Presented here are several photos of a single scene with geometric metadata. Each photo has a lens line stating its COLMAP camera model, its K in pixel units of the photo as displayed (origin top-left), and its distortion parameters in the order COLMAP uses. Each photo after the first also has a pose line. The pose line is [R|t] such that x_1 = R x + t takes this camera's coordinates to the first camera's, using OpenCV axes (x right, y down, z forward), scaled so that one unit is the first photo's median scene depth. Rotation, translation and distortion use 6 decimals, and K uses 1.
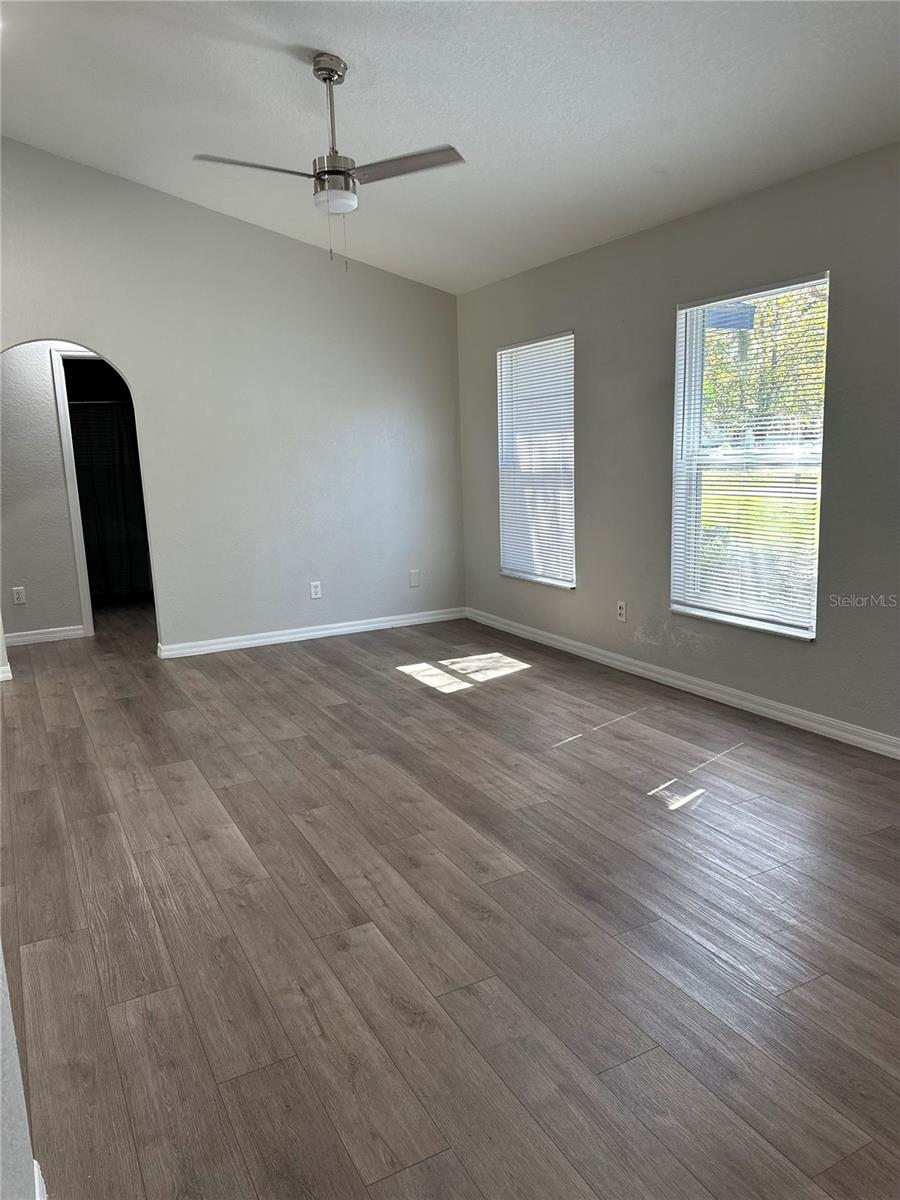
lens RADIAL K [[837.4, 0, 450.0], [0, 837.4, 600.0], [0, 0, 1]] dist [0.125831, -0.179999]
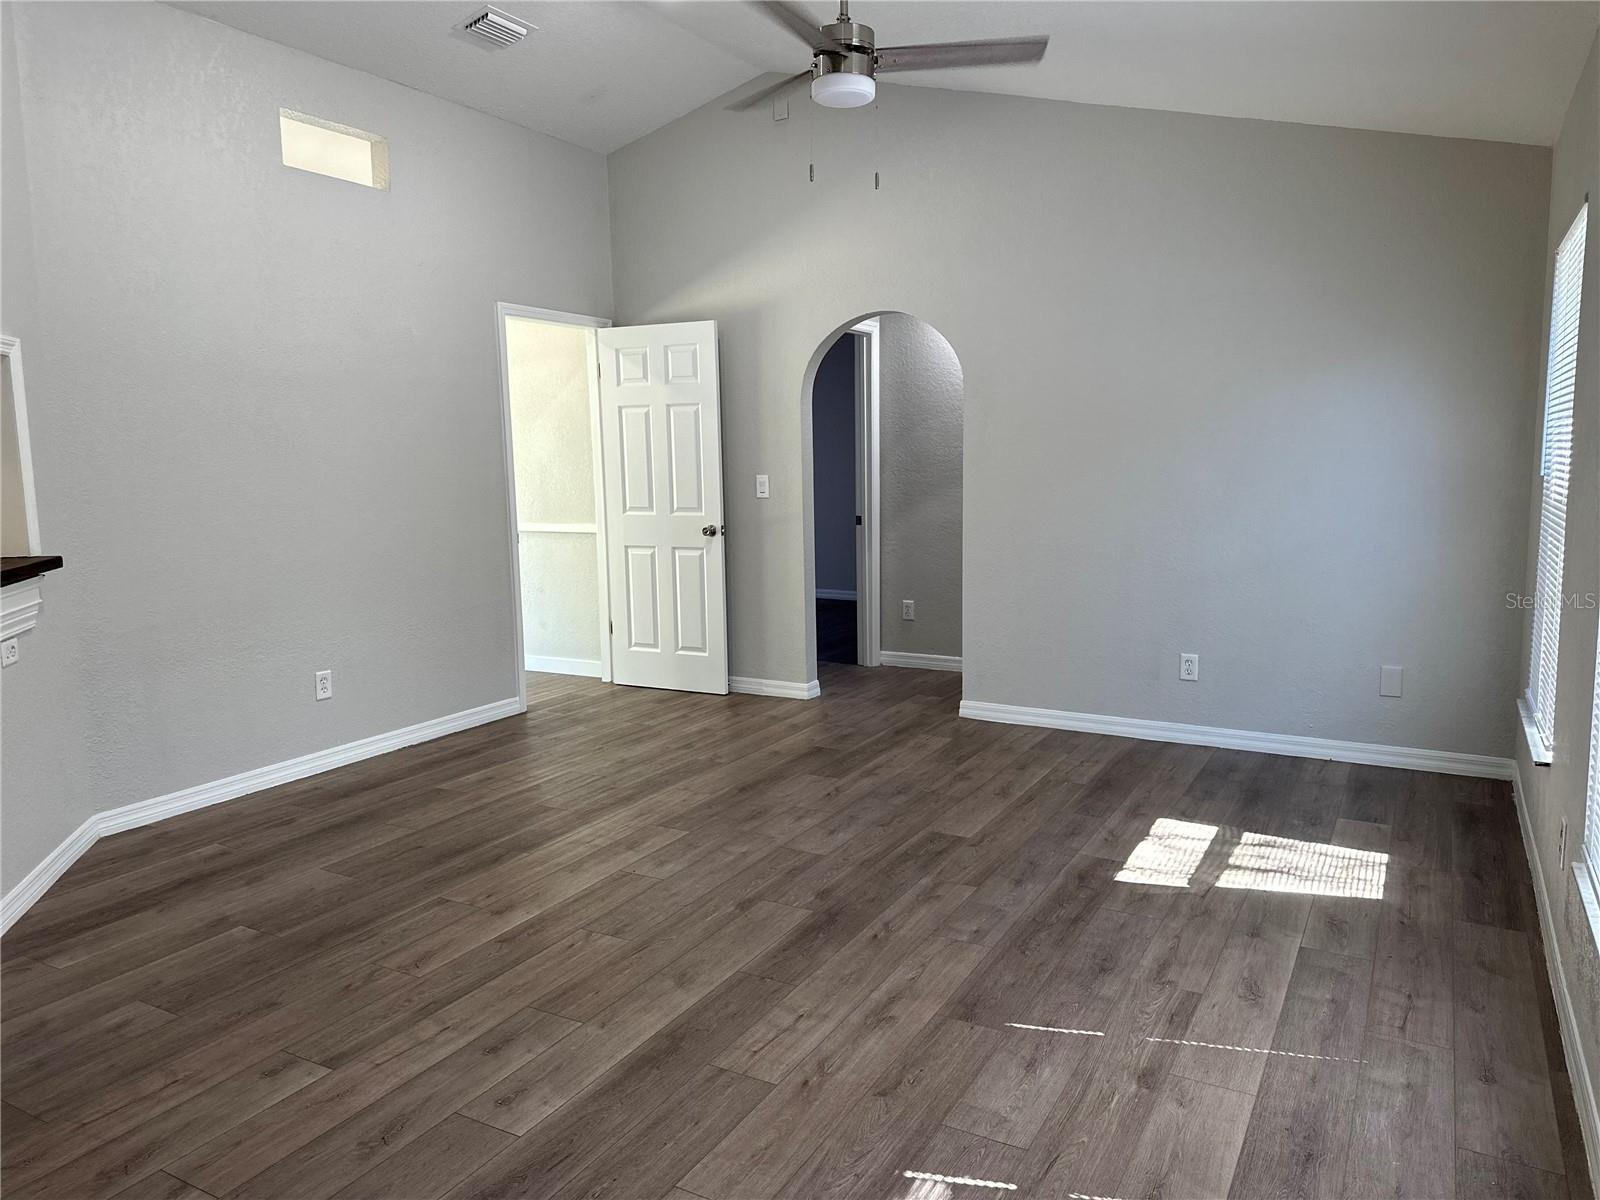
lens RADIAL K [[1116.6, 0, 797.5], [0, 1116.6, 600.3], [0, 0, 1]] dist [0.125831, -0.179999]
pose [[0.536978, 0.135965, -0.832567, 0.564102], [-0.152934, 0.986263, 0.062427, -0.102749], [0.829618, 0.093806, 0.550395, 0.447057]]
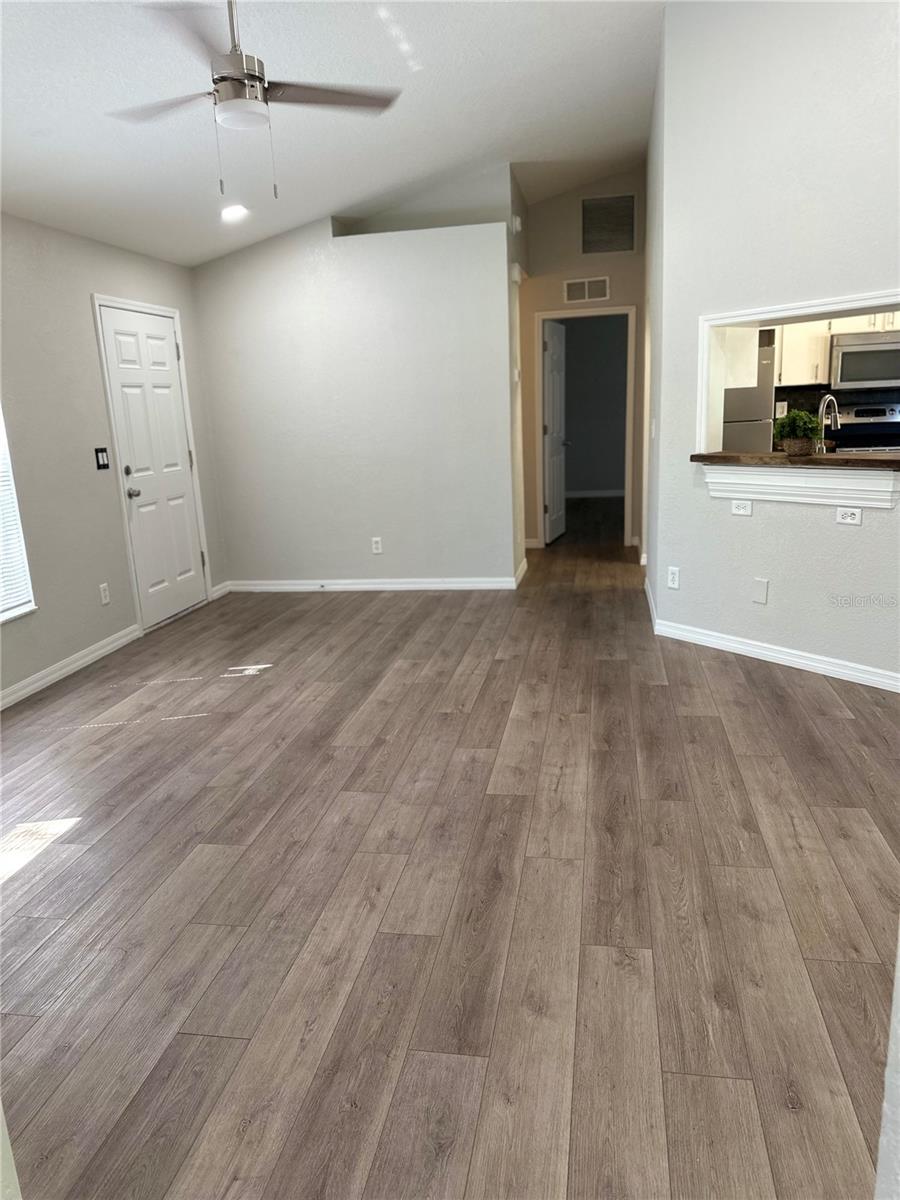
lens RADIAL K [[837.4, 0, 450.0], [0, 837.4, 600.0], [0, 0, 1]] dist [0.125831, -0.179999]
pose [[-0.780935, -0.069845, 0.620695, -0.711329], [0.185437, 0.922999, 0.337173, -0.242279], [-0.596451, 0.378410, -0.707851, 1.416604]]
